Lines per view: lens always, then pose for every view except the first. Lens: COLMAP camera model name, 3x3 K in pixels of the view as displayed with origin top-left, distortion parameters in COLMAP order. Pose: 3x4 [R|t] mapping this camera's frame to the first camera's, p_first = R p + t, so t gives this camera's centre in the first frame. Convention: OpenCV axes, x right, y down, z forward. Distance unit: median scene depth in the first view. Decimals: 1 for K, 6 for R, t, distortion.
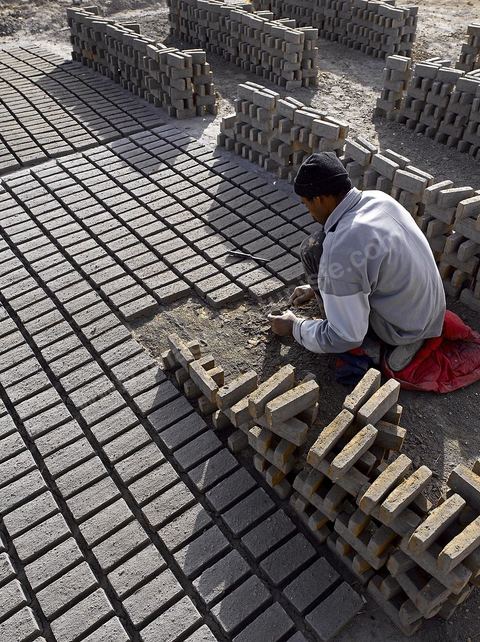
lens RADIAL K [[523.6, 0, 239.7], [0, 523.6, 324.5], [0, 0, 1]] dist [-0.087114, 0.071250]
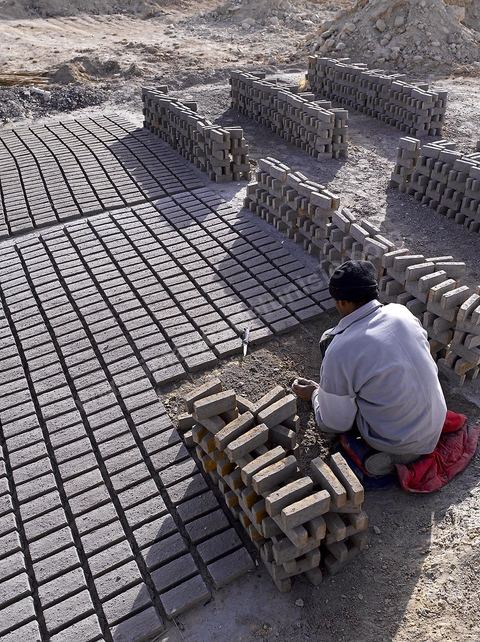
lens RADIAL K [[523.6, 0, 241.2], [0, 523.6, 320.0], [0, 0, 1]] dist [-0.087114, 0.071250]
pose [[0.987254, 0.078782, -0.138283, 0.161677], [-0.092119, 0.991410, -0.092848, 0.024583], [0.129781, 0.104404, 0.986031, -0.172785]]
